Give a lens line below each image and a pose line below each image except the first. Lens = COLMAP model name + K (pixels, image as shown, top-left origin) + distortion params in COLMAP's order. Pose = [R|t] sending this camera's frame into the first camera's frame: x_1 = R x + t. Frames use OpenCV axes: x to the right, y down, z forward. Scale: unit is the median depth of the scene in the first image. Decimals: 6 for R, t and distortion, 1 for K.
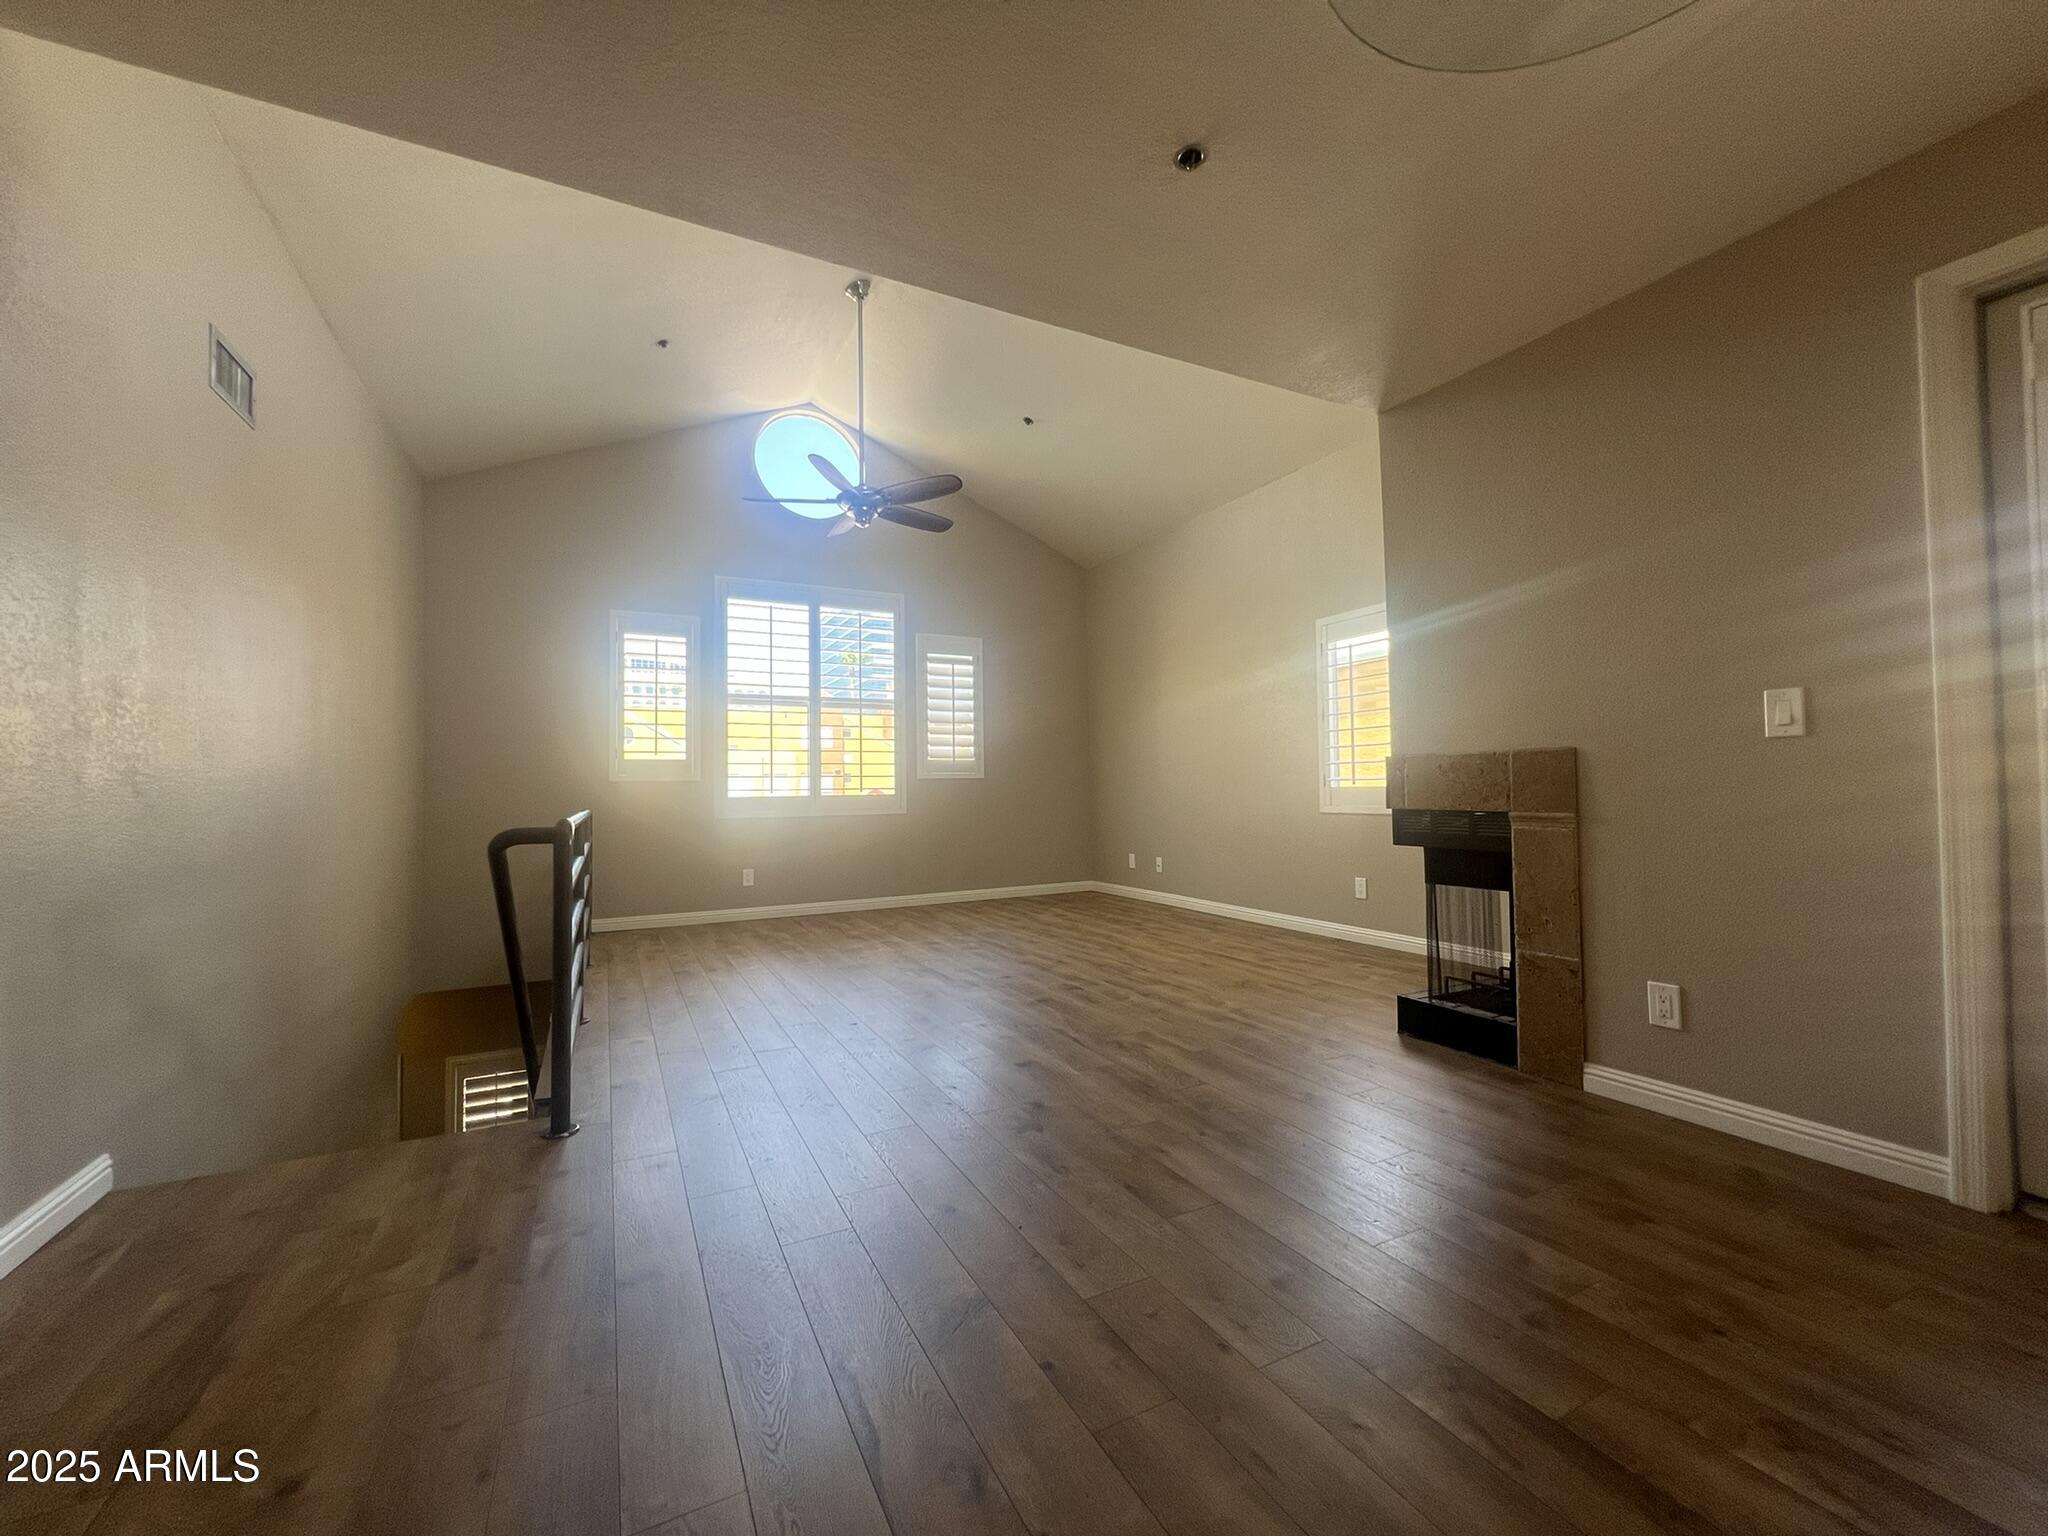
lens RADIAL K [[824.5, 0, 1024.3], [0, 824.5, 768.9], [0, 0, 1]] dist [-0.000090, 0.001135]
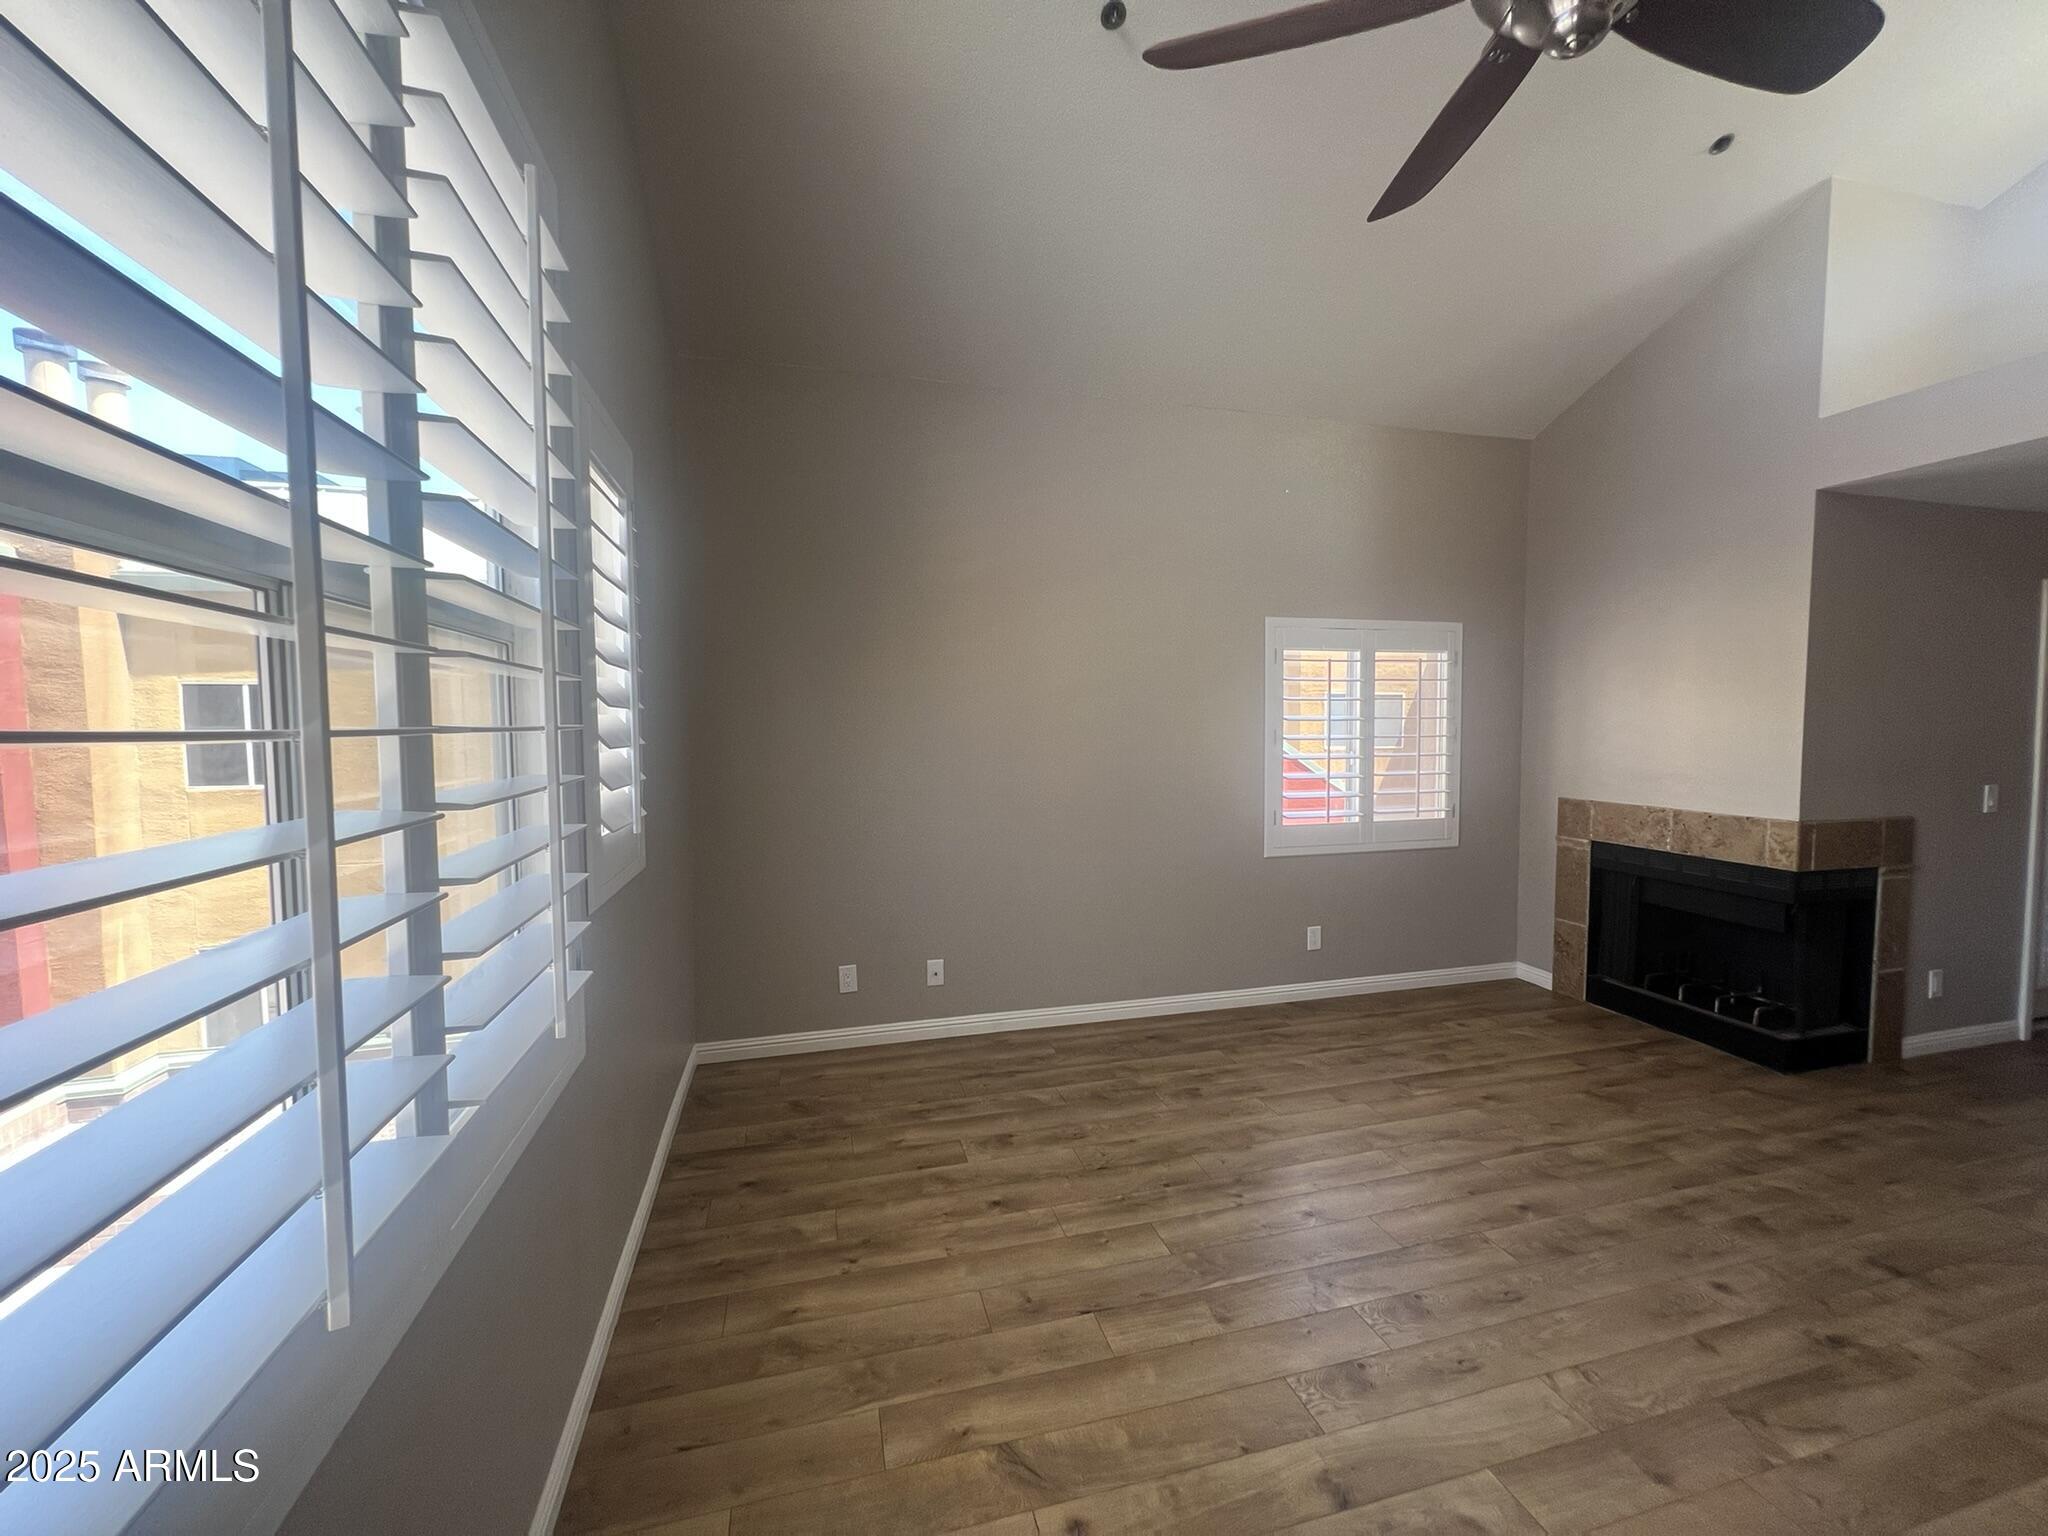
lens RADIAL K [[824.5, 0, 1026.5], [0, 824.5, 761.5], [0, 0, 1]] dist [-0.000090, 0.001135]
pose [[0.197186, -0.034752, 0.979750, -0.743844], [-0.025650, 0.998847, 0.040591, -0.105251], [-0.980031, -0.033135, 0.196067, 1.659465]]
